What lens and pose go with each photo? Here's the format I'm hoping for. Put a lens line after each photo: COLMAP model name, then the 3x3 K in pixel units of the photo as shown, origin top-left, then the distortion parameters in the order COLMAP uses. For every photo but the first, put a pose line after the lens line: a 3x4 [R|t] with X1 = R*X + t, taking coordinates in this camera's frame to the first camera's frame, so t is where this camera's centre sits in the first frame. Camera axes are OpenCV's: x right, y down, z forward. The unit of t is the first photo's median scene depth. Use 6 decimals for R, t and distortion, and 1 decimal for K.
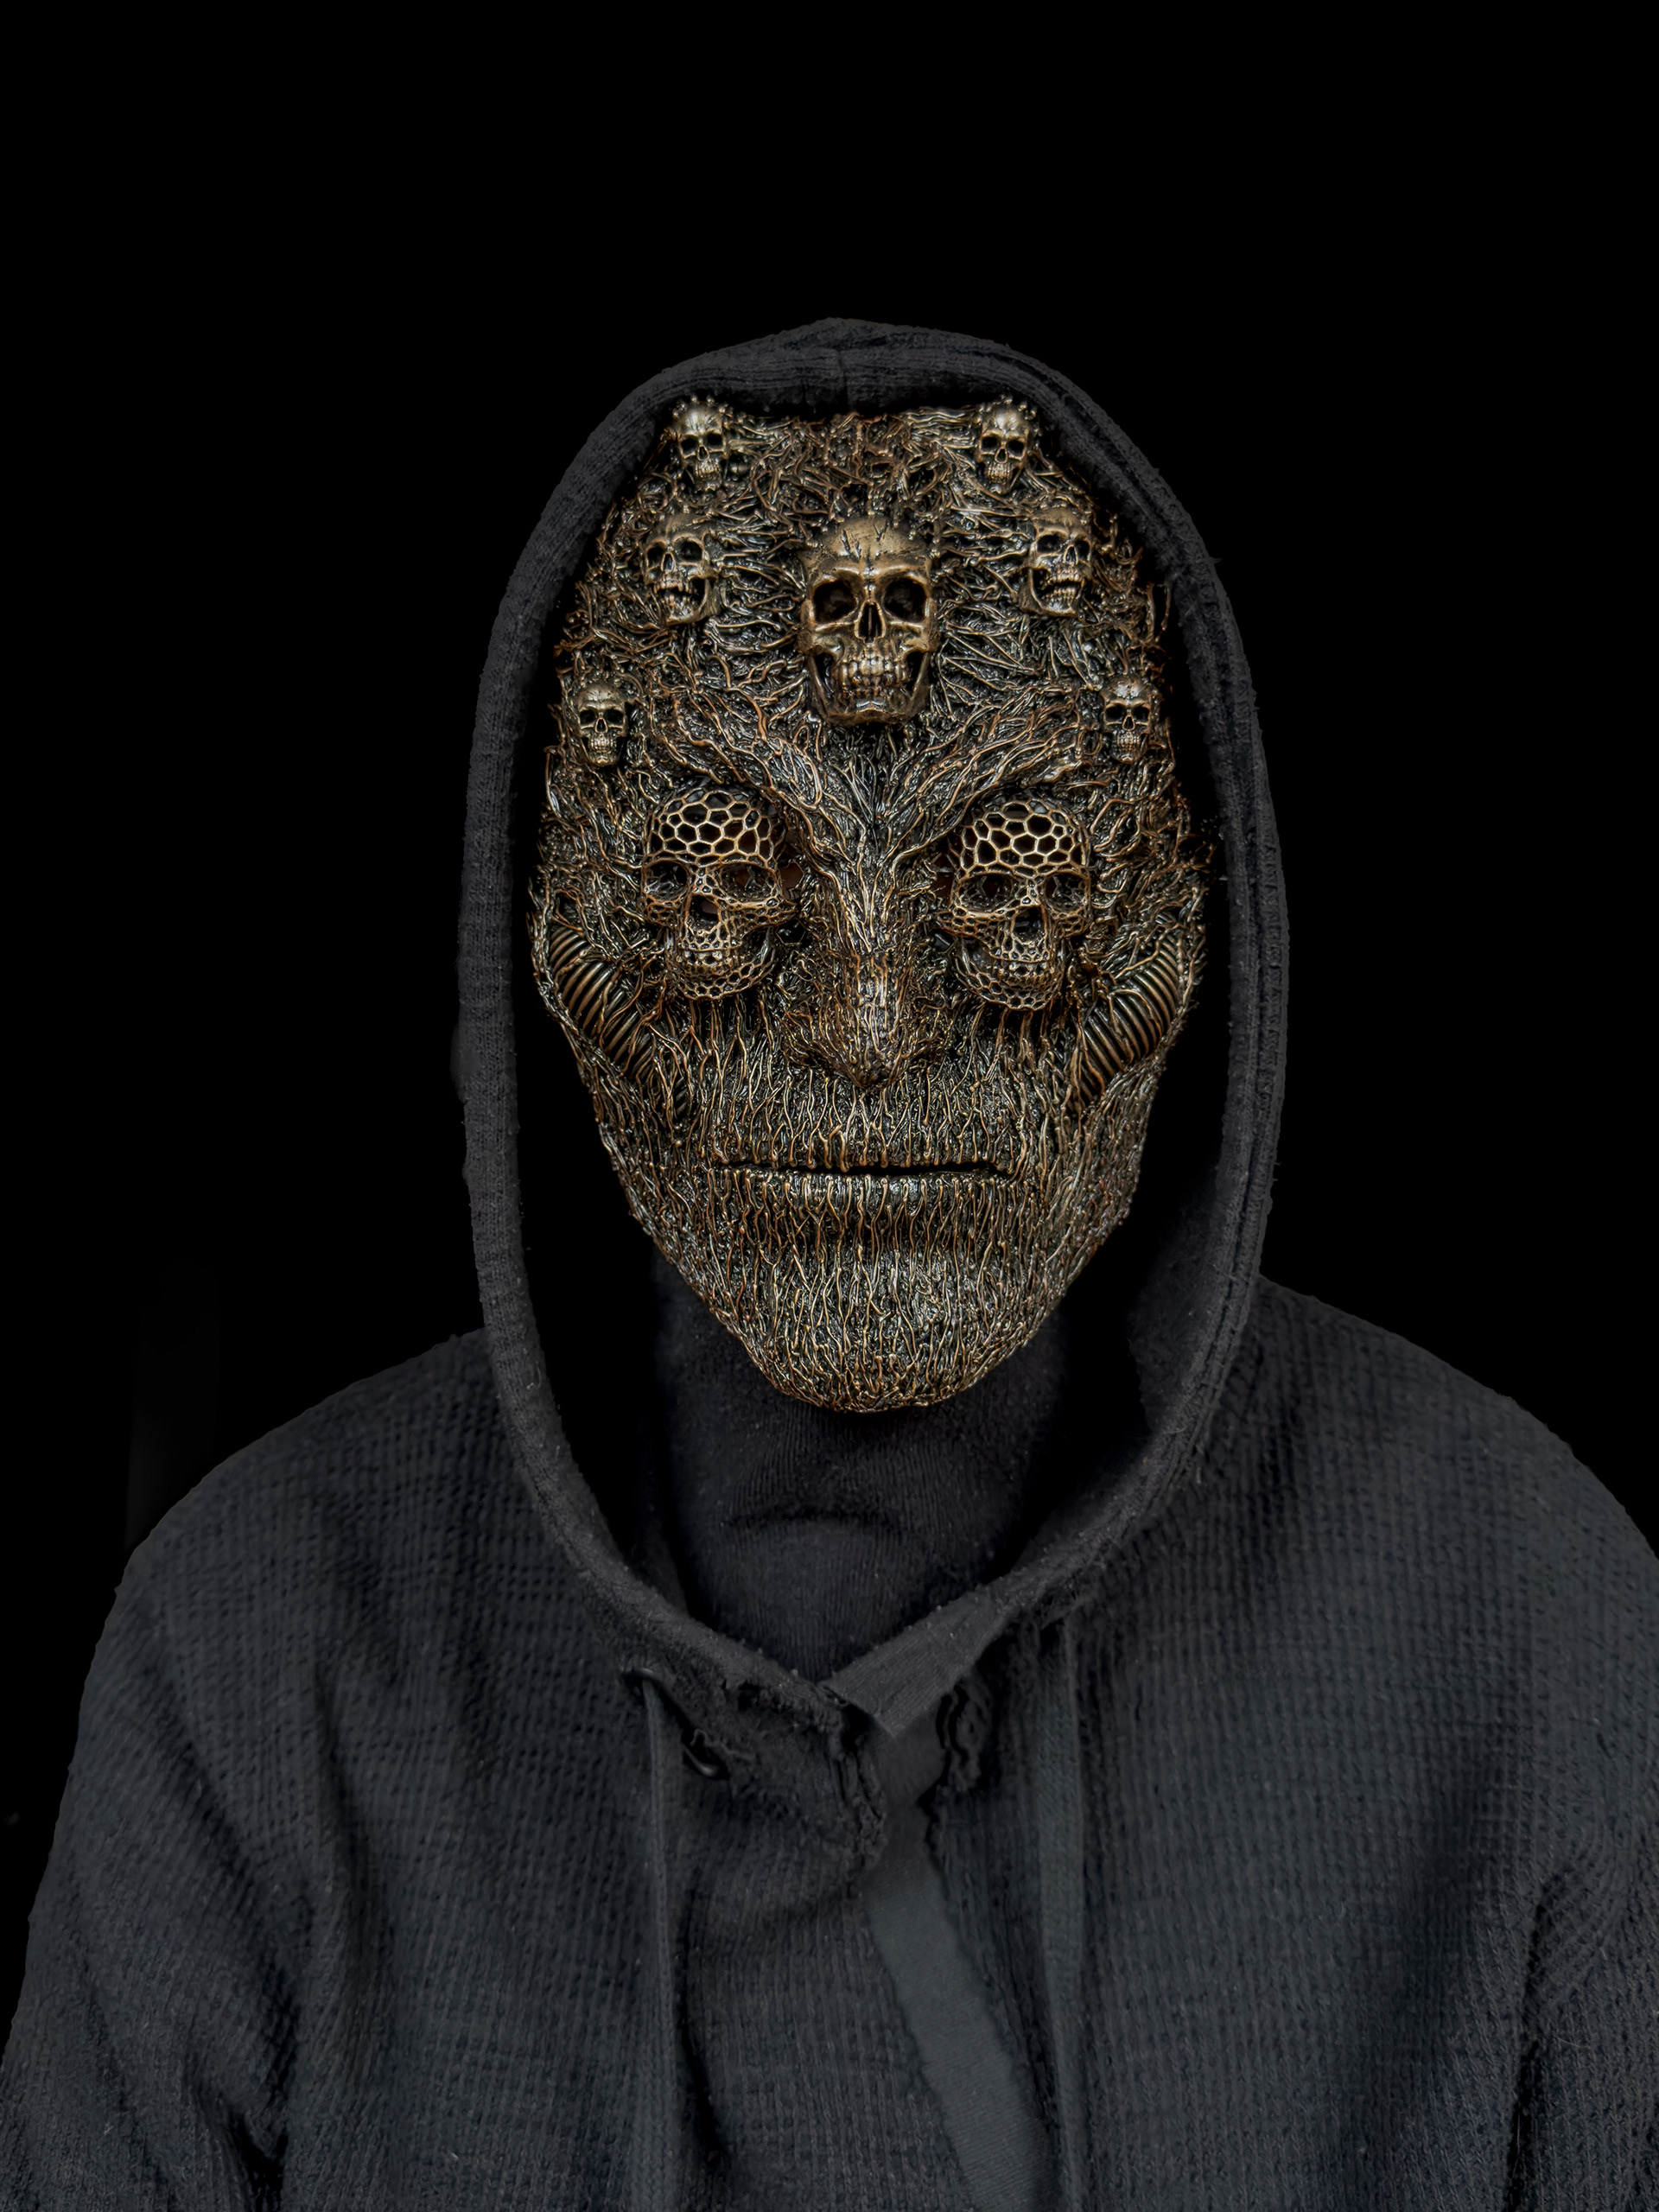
lens RADIAL K [[1835.4, 0, 829.5], [0, 1835.4, 1106.0], [0, 0, 1]] dist [0.090368, 0.001327]
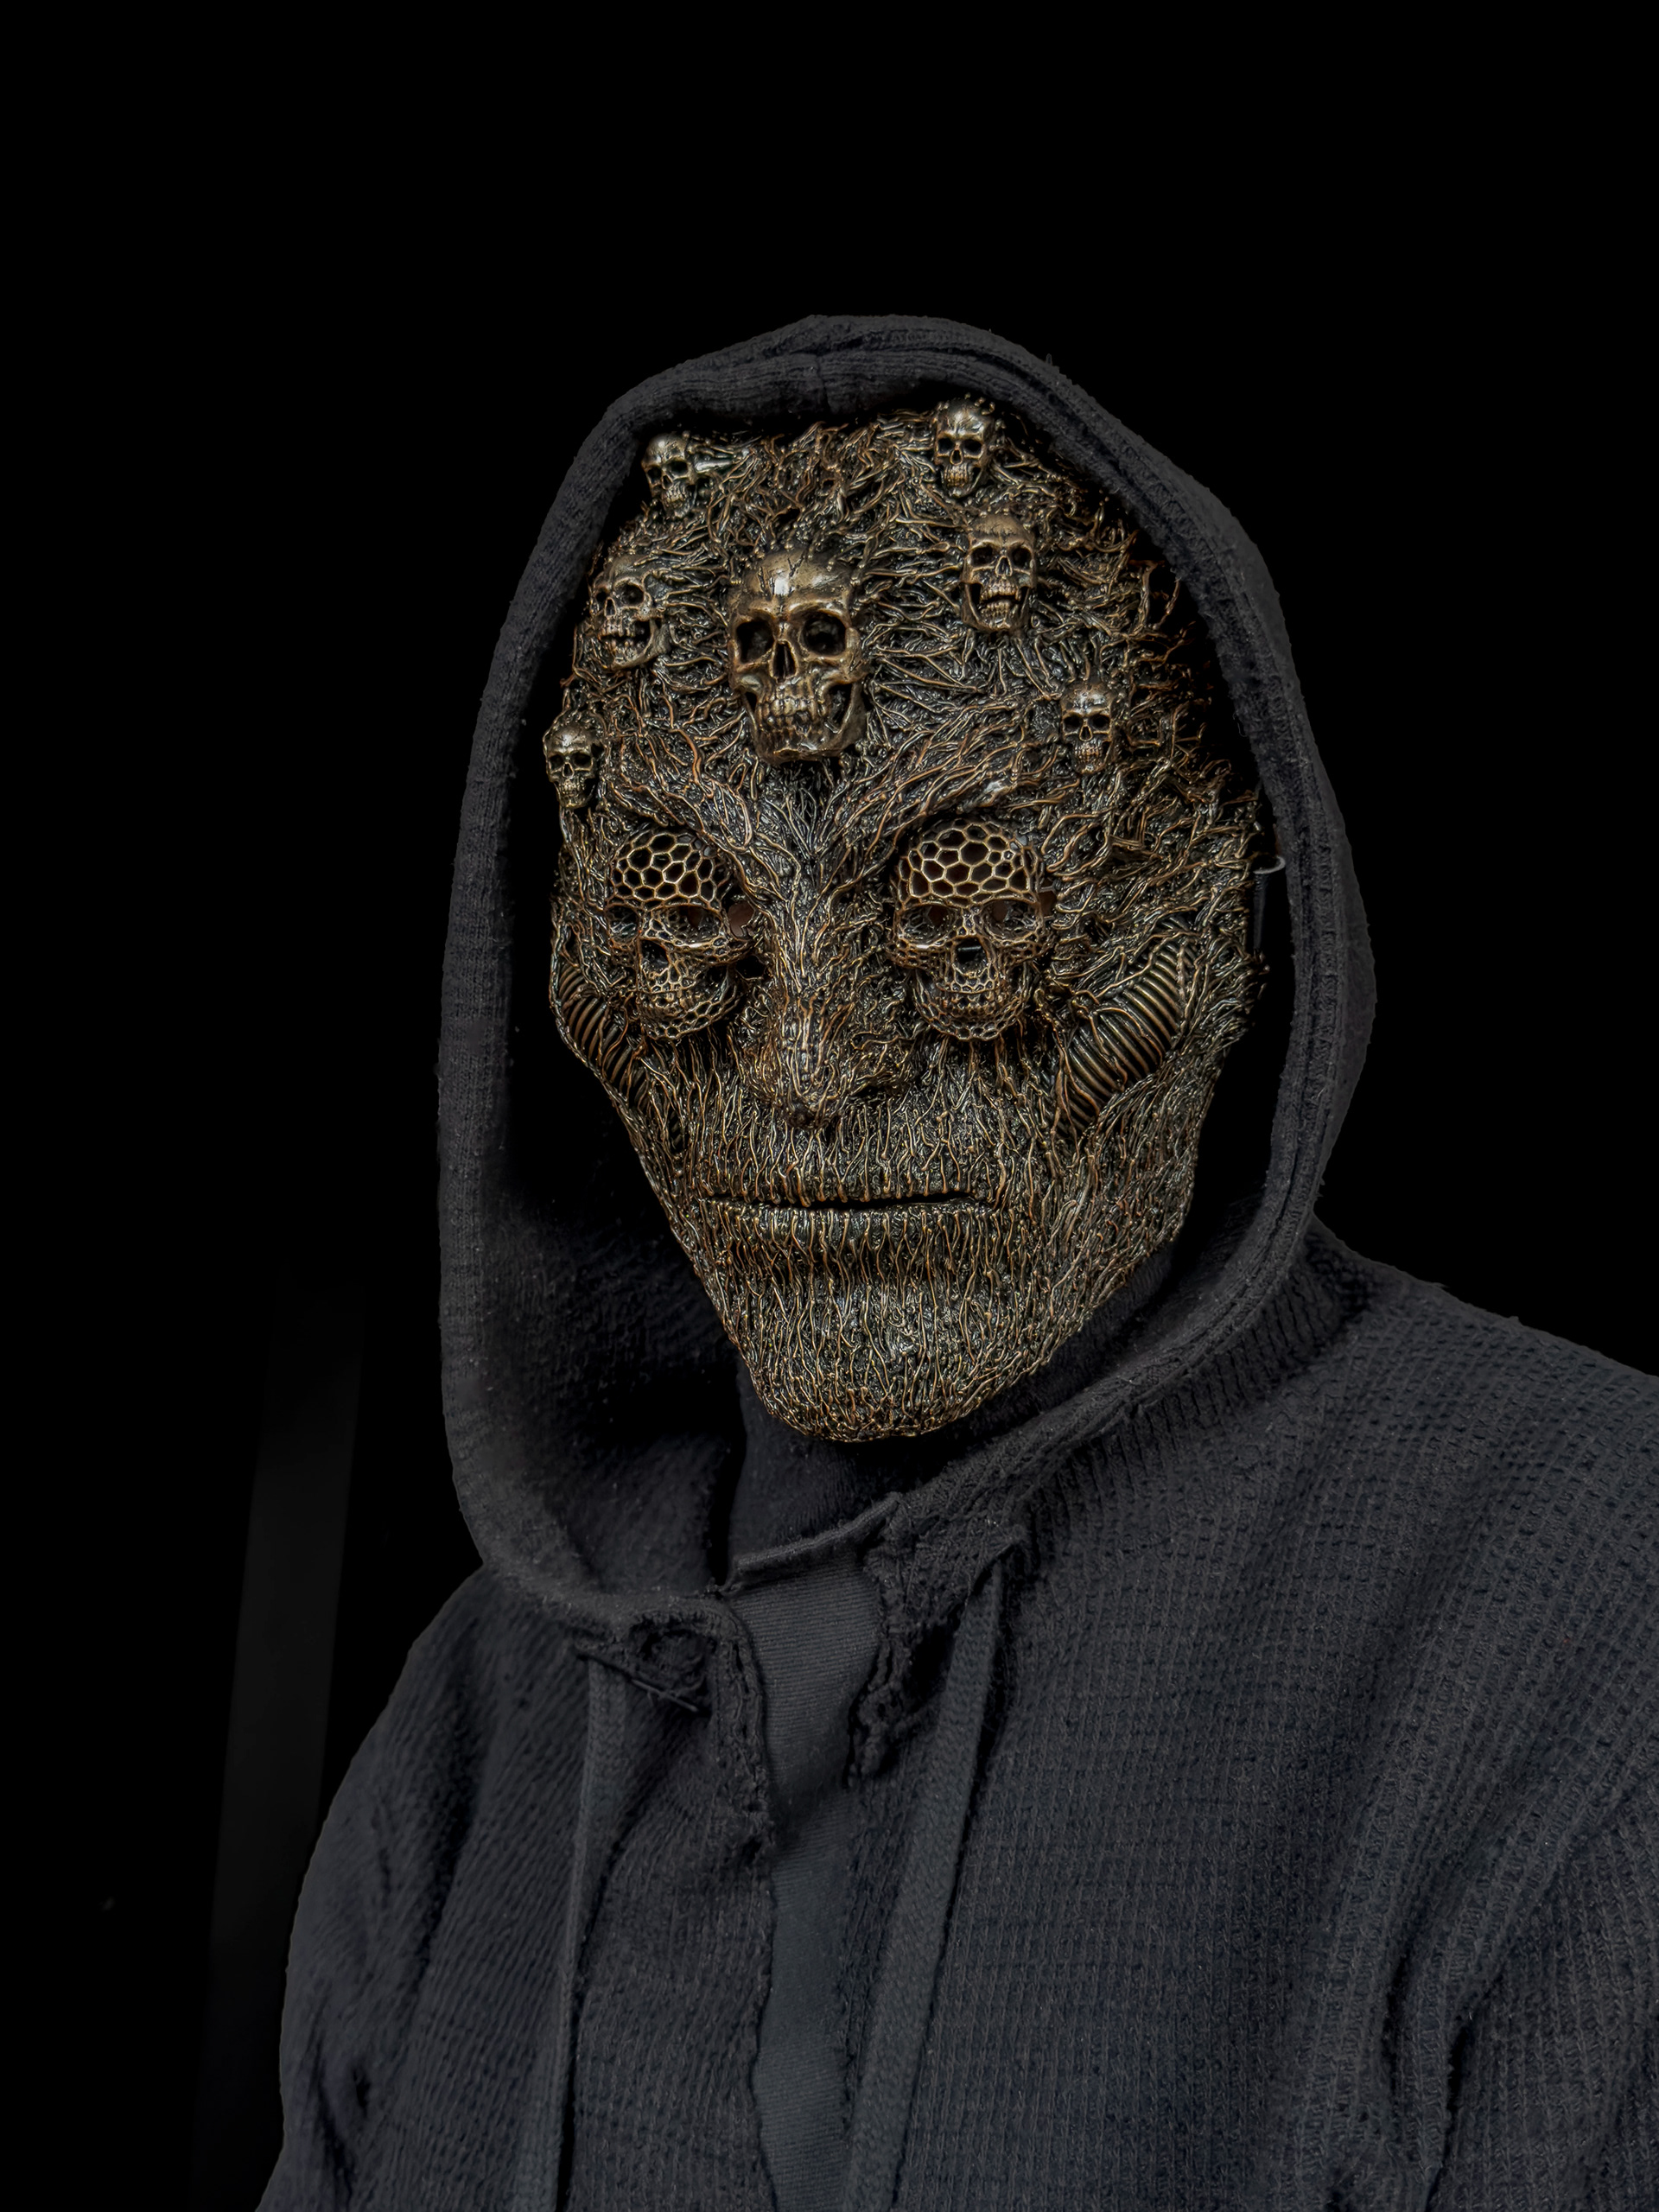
lens RADIAL K [[2095.0, 0, 876.0], [0, 2095.0, 1123.5], [0, 0, 1]] dist [0.096544, 0.001511]
pose [[0.968434, -0.020037, -0.248462, 0.328598], [0.034812, 0.997867, 0.055217, -0.070840], [0.246826, -0.062123, 0.967067, -0.091950]]
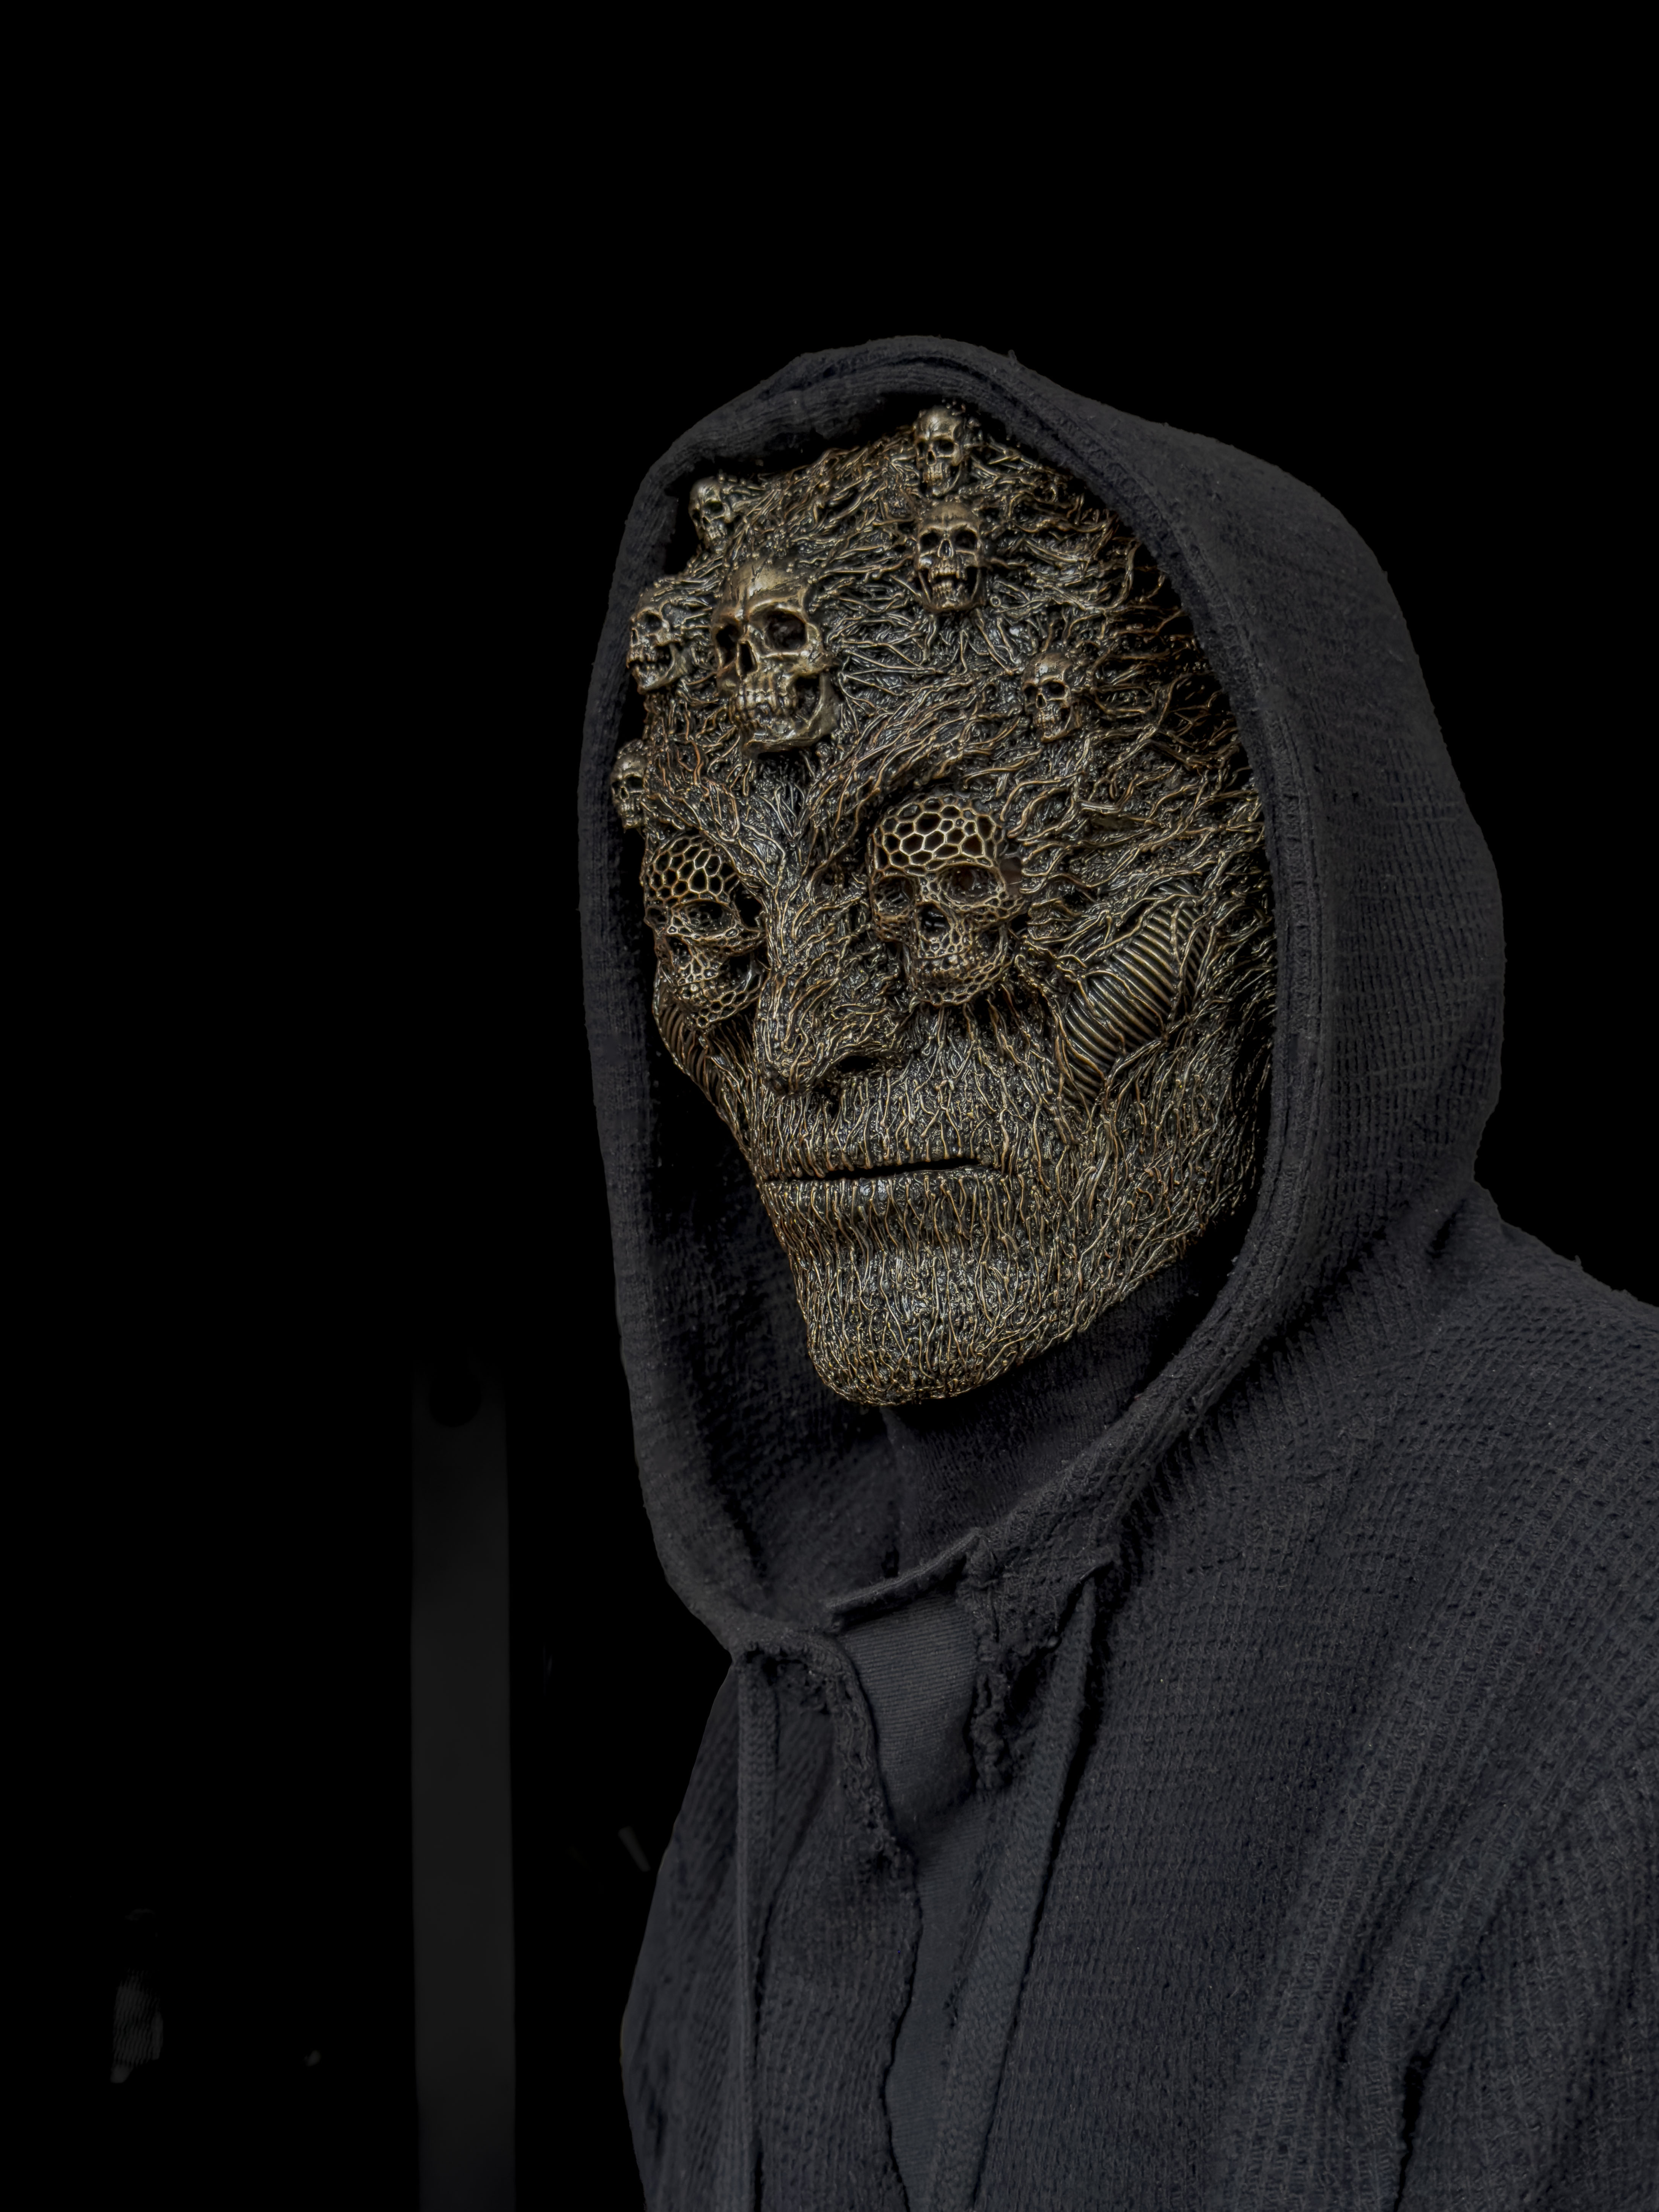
lens RADIAL K [[2127.4, 0, 1021.6], [0, 2127.4, 1215.0], [0, 0, 1]] dist [0.087352, -0.006628]
pose [[0.863260, -0.069195, -0.499993, 0.716877], [0.079365, 0.996845, -0.000929, 0.067538], [0.498480, -0.038881, 0.866029, -0.004253]]
